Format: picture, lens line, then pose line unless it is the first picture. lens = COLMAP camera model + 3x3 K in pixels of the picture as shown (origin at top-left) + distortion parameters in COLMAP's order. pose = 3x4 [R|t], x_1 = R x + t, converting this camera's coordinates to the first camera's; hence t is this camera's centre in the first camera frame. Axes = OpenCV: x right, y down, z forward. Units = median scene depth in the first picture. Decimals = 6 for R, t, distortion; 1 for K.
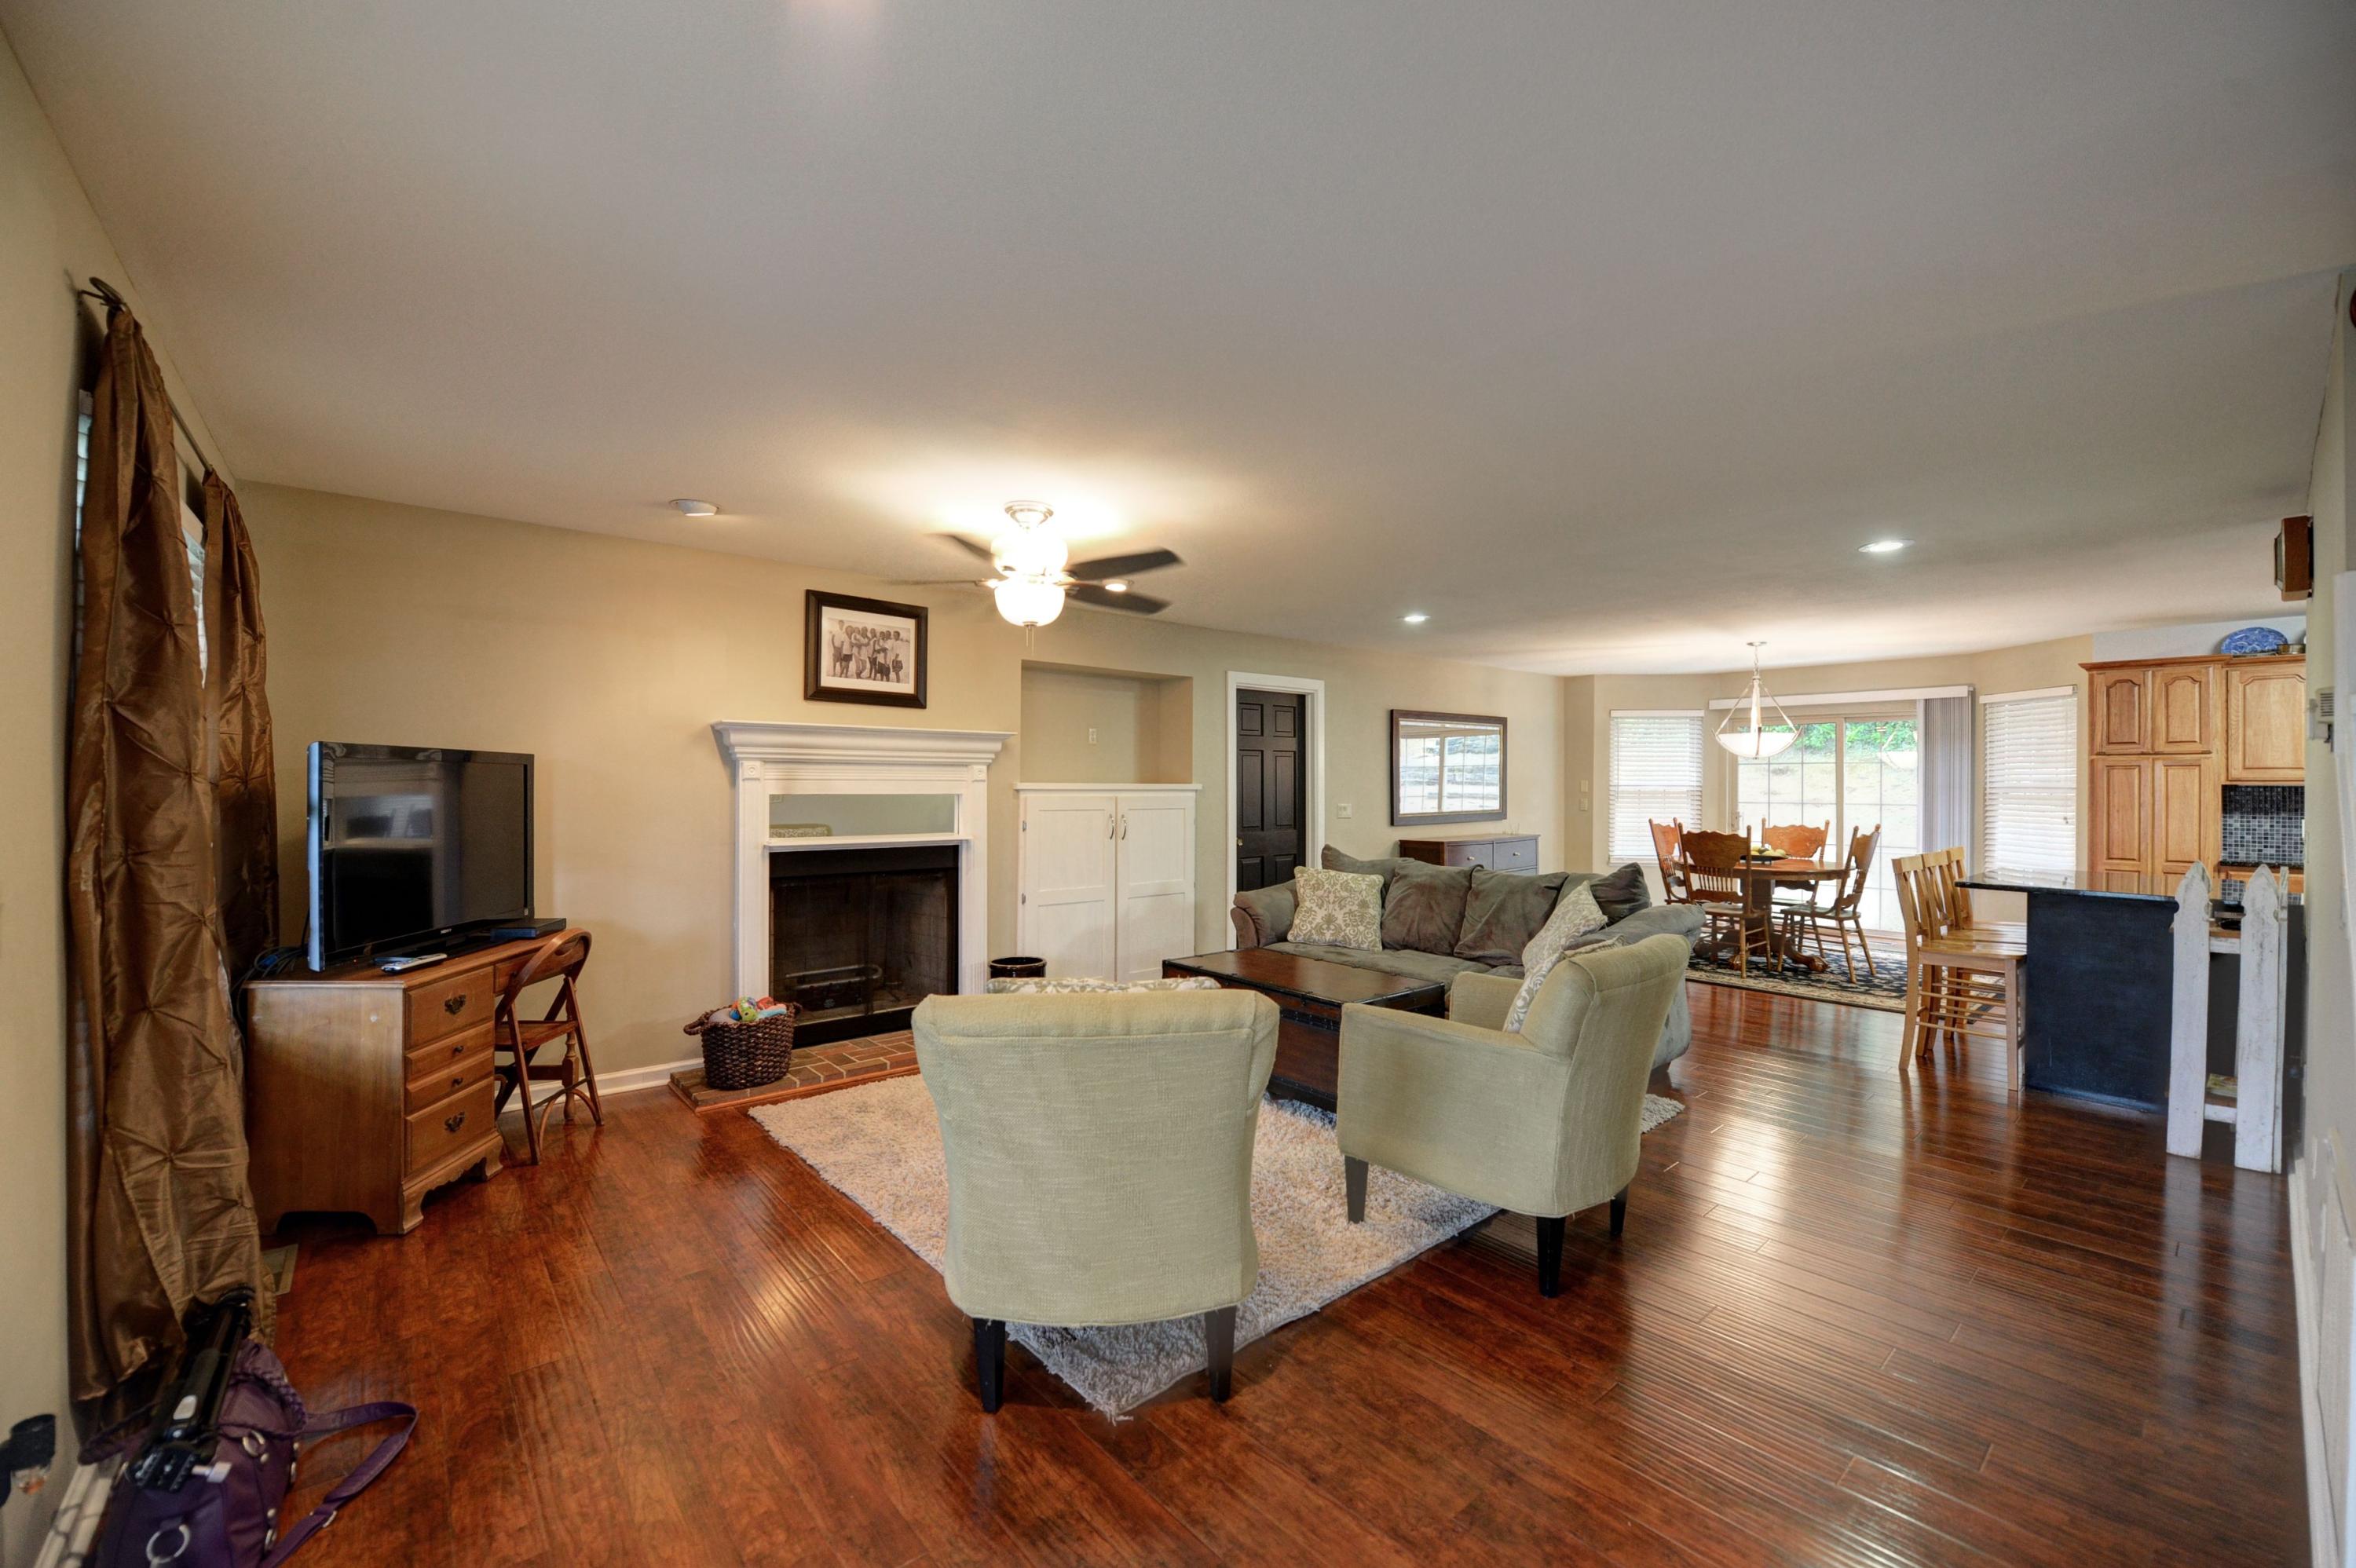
lens RADIAL K [[960.7, 0, 1166.0], [0, 960.7, 782.3], [0, 0, 1]] dist [-0.011016, 0.000092]
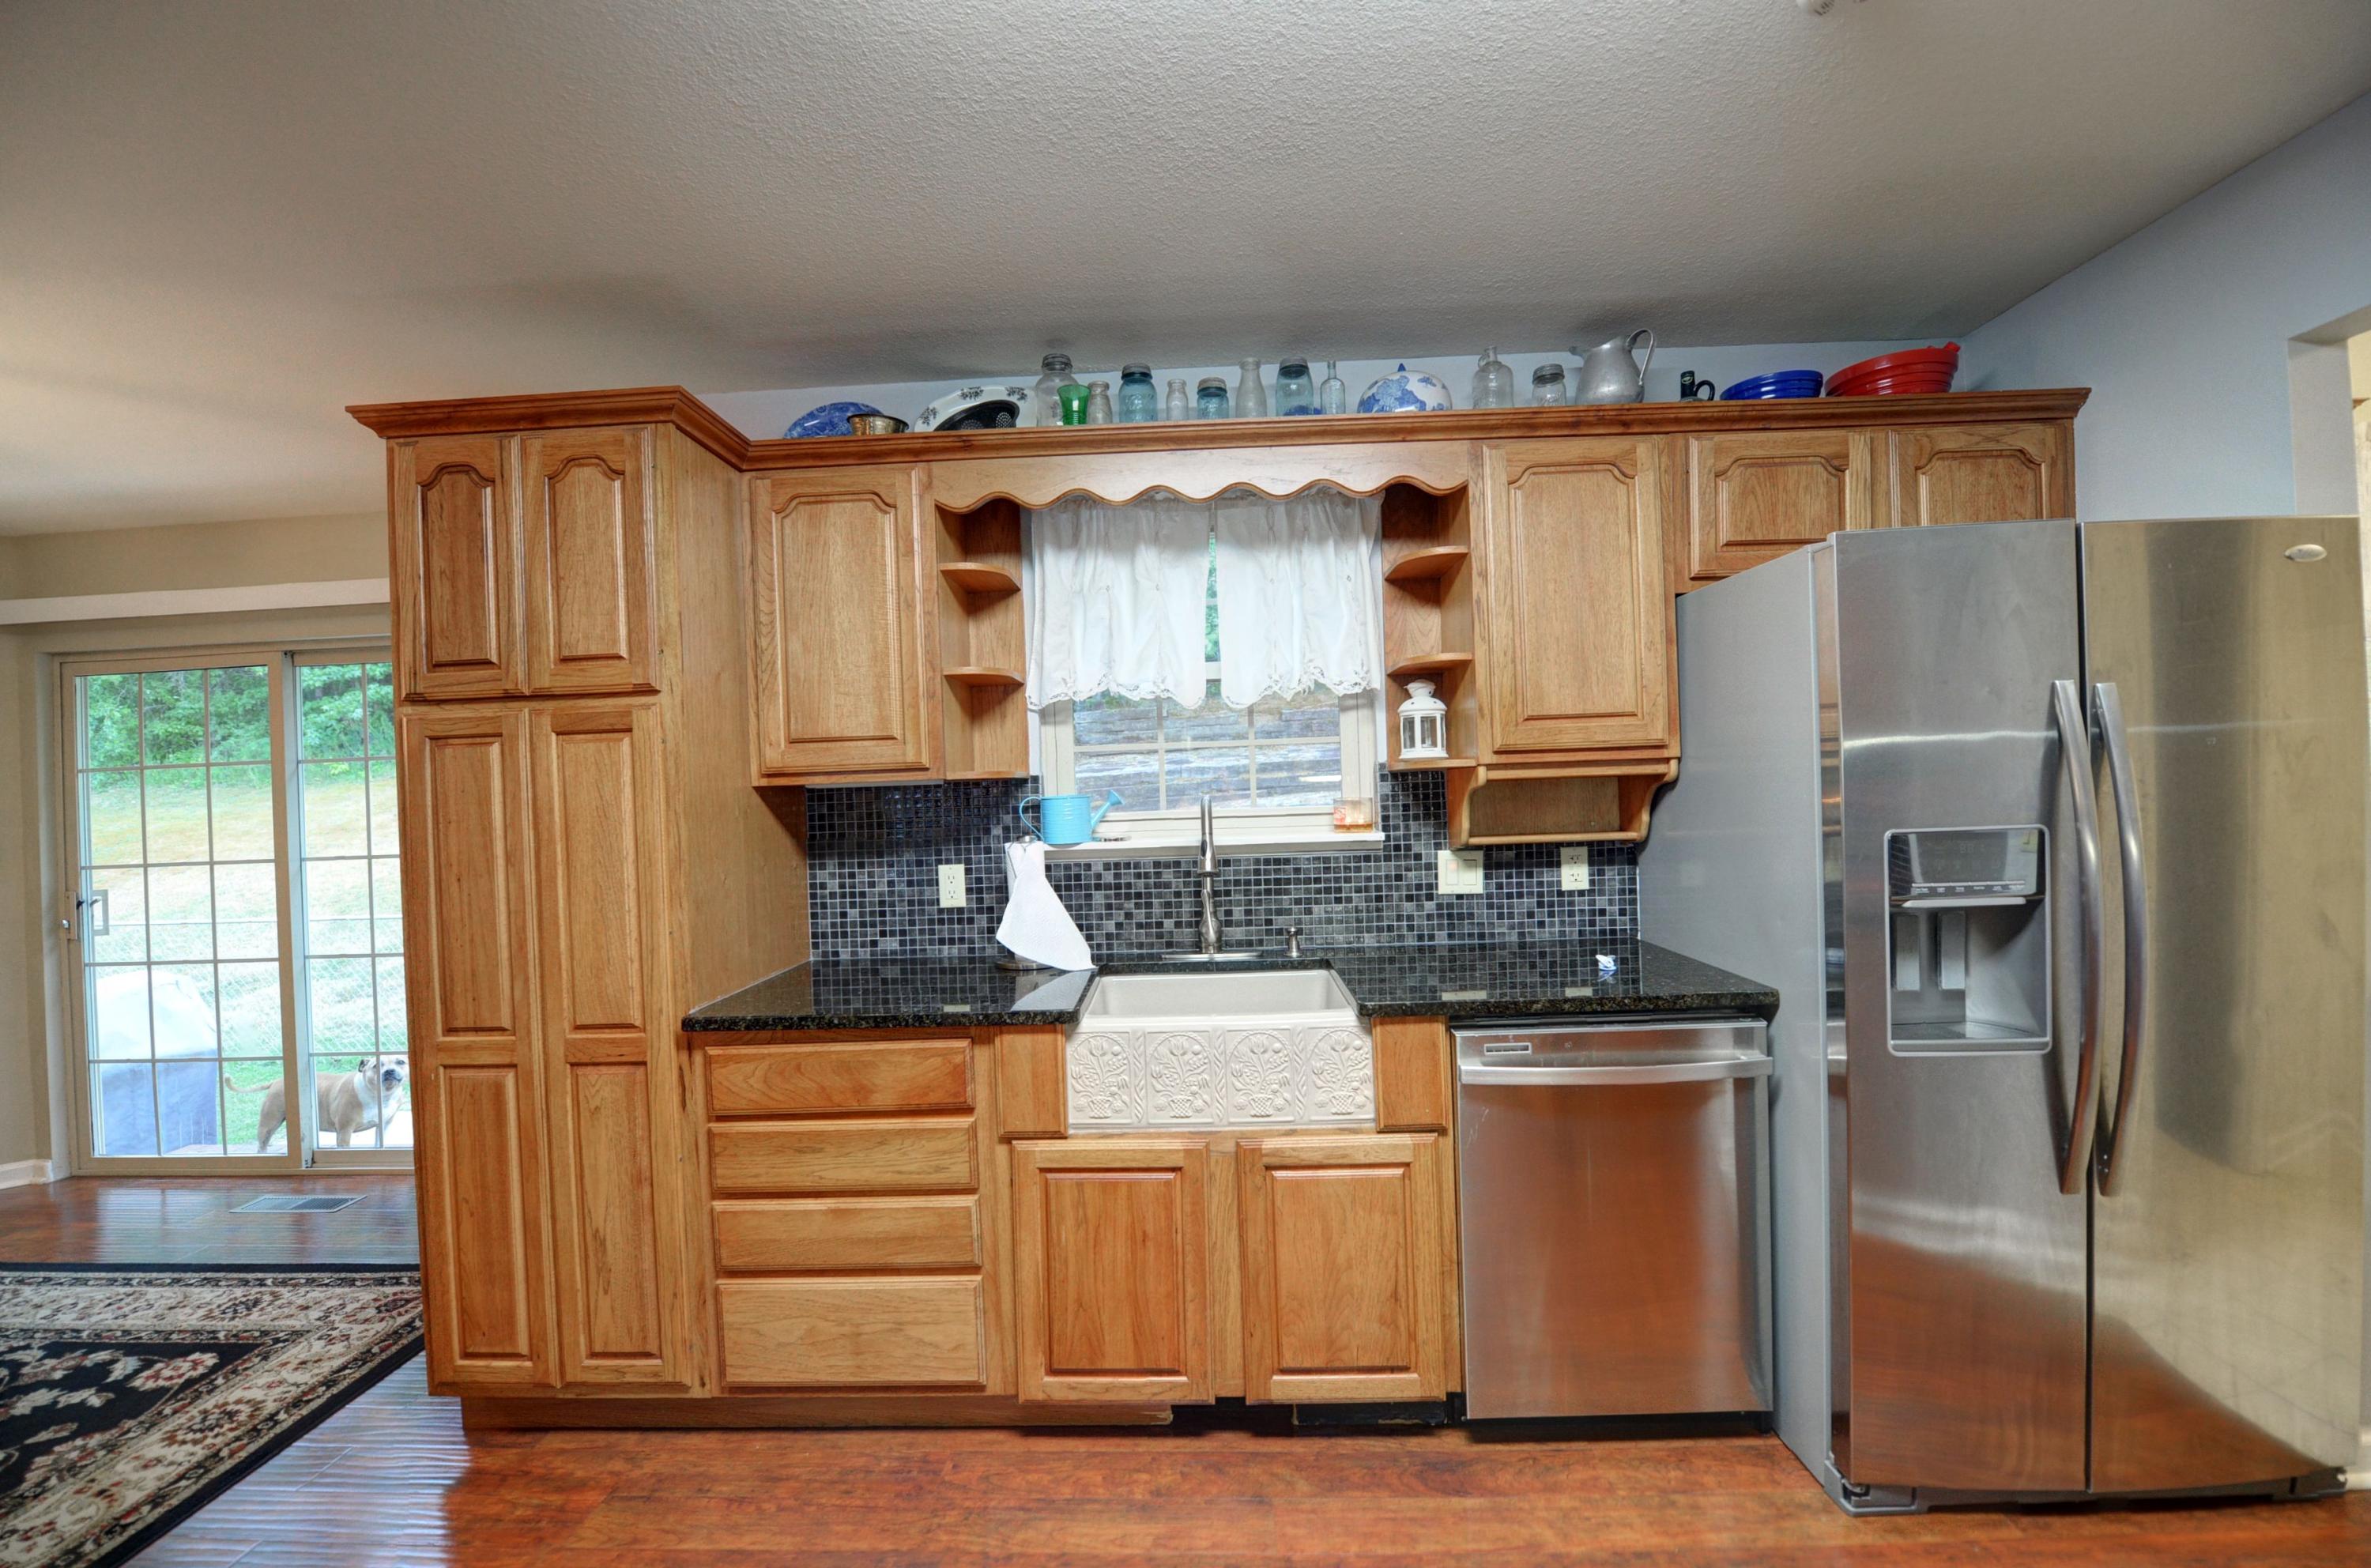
lens RADIAL K [[972.0, 0, 1176.6], [0, 972.0, 782.9], [0, 0, 1]] dist [-0.019549, -0.000229]
pose [[0.667794, -0.024768, 0.743934, 1.051135], [0.041533, 0.999129, -0.004018, 0.011572], [-0.743187, 0.033581, 0.668241, 0.690778]]
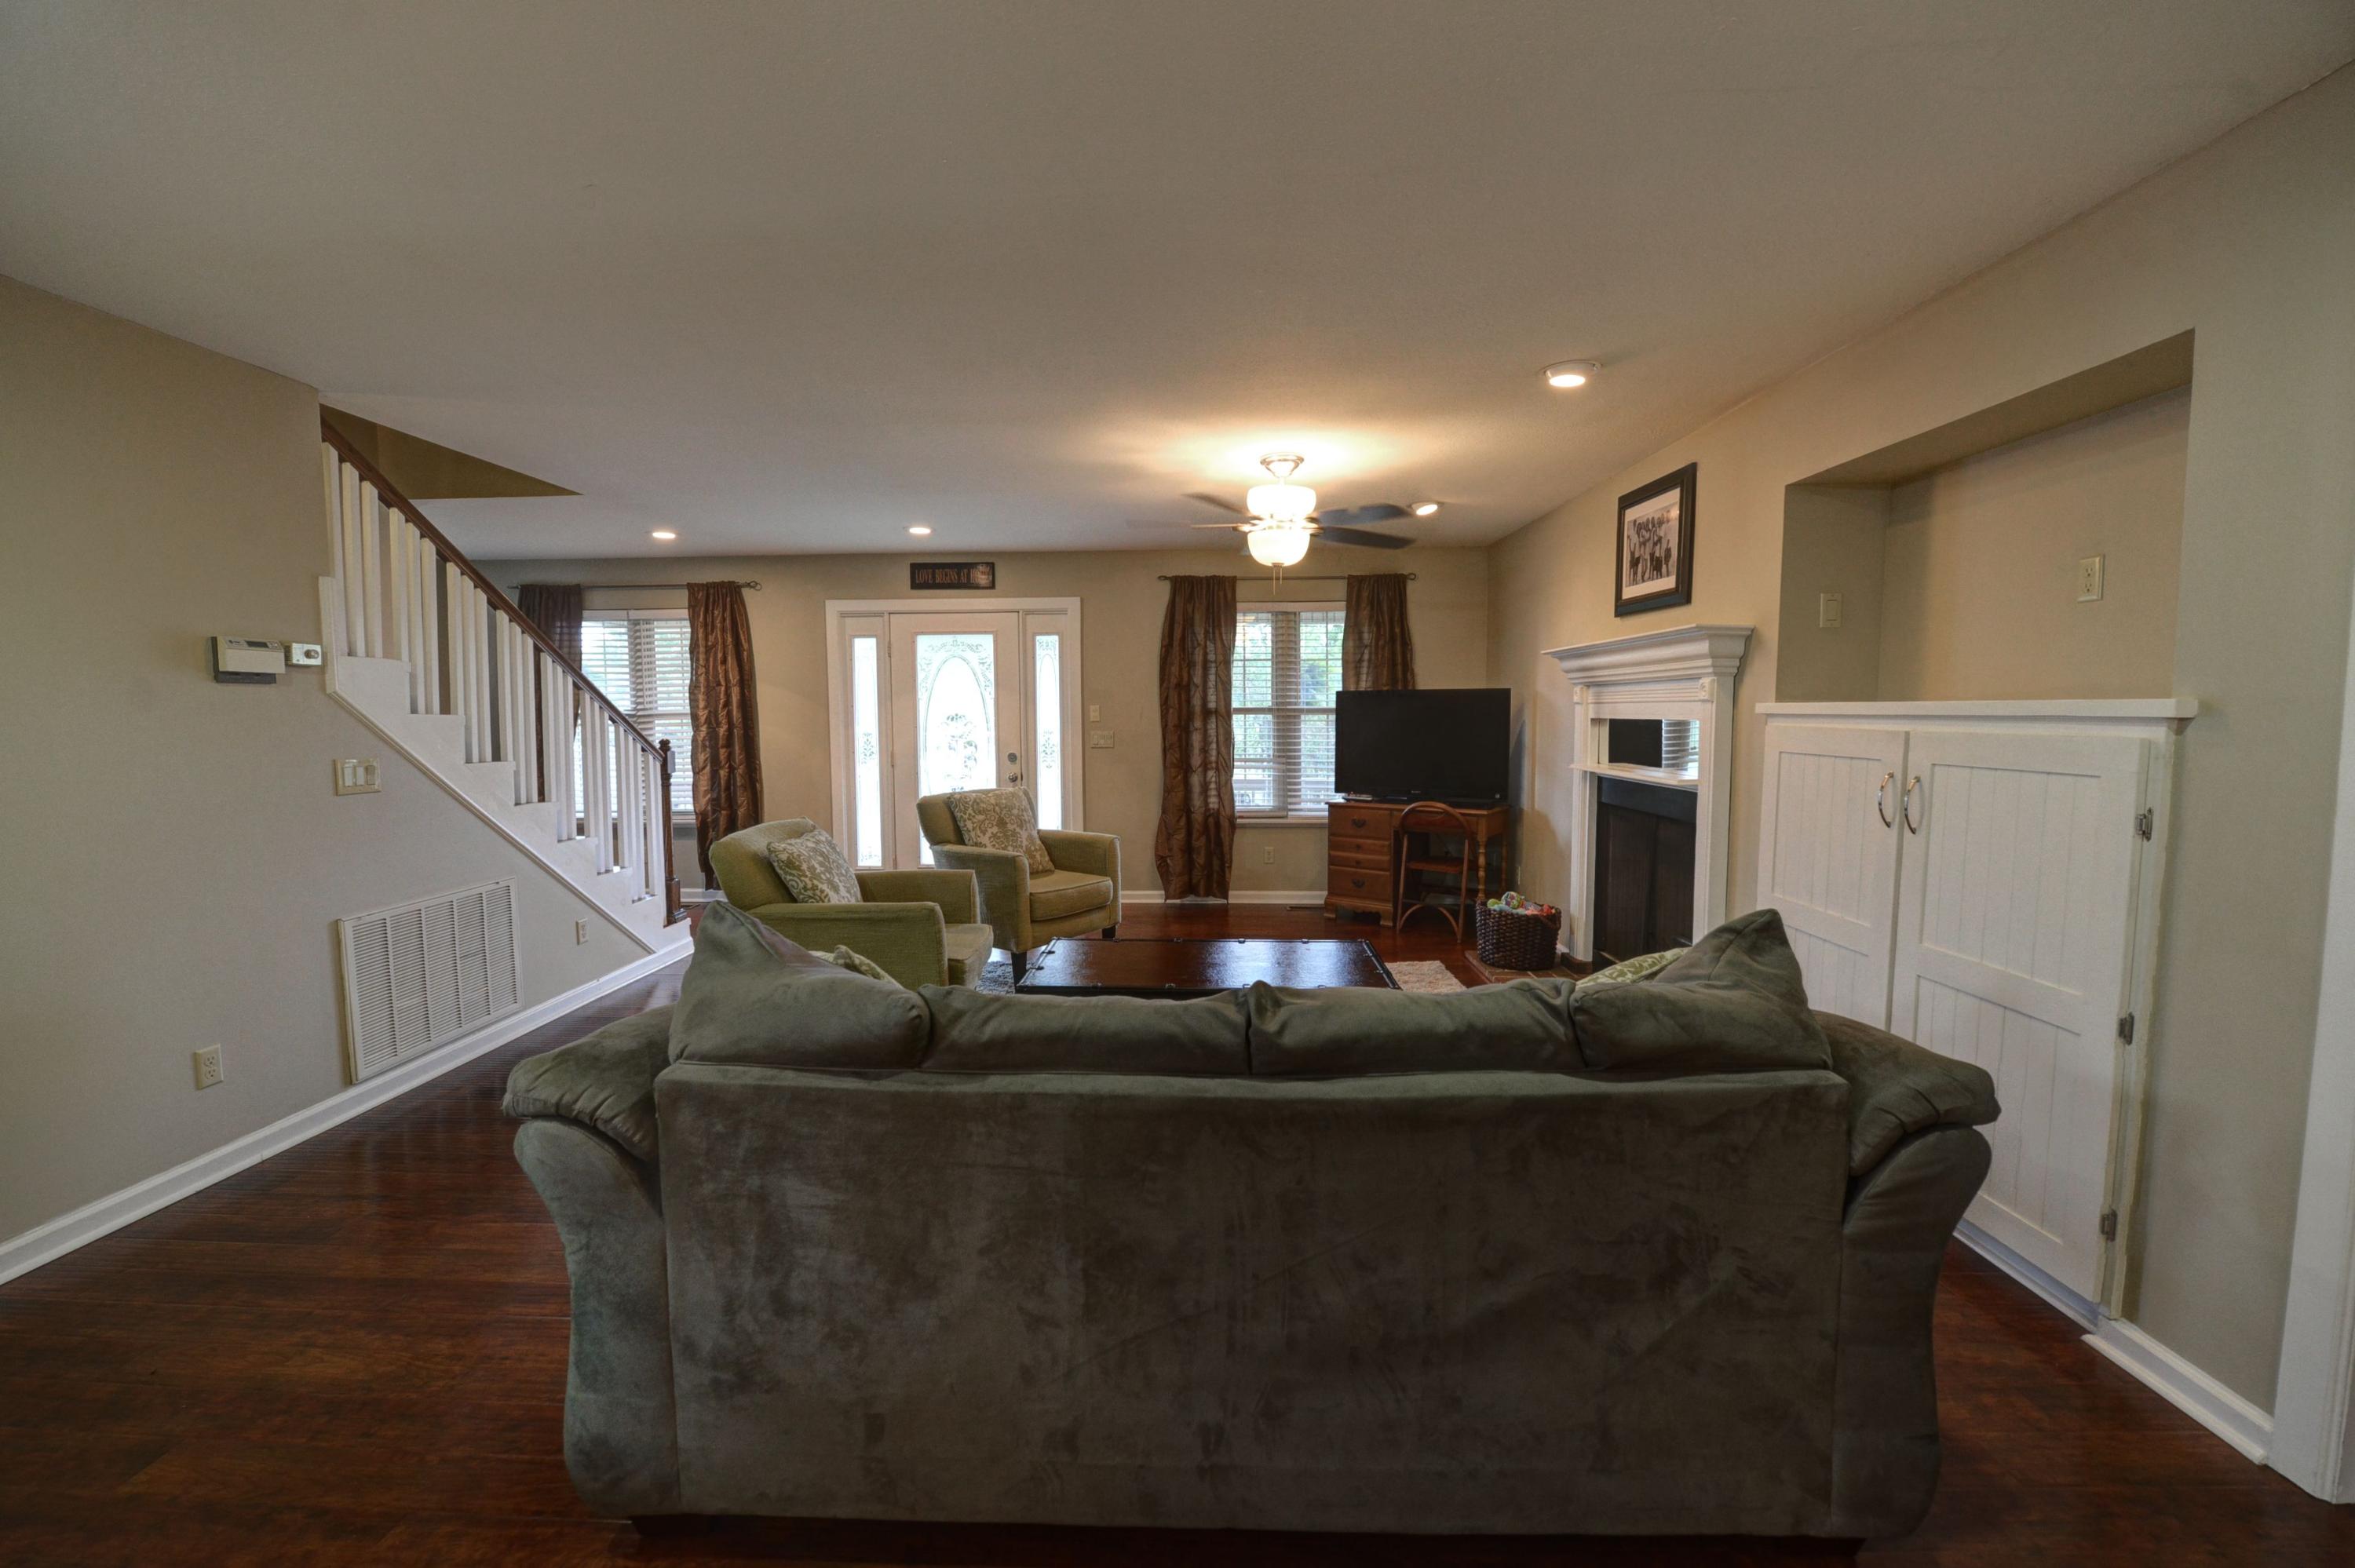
lens RADIAL K [[951.0, 0, 1165.5], [0, 951.0, 783.4], [0, 0, 1]] dist [-0.021718, -0.000068]
pose [[-0.673280, 0.052551, -0.737518, 0.536245], [0.000599, 0.997510, 0.070529, 0.009157], [0.739388, 0.047044, -0.671634, 1.145115]]
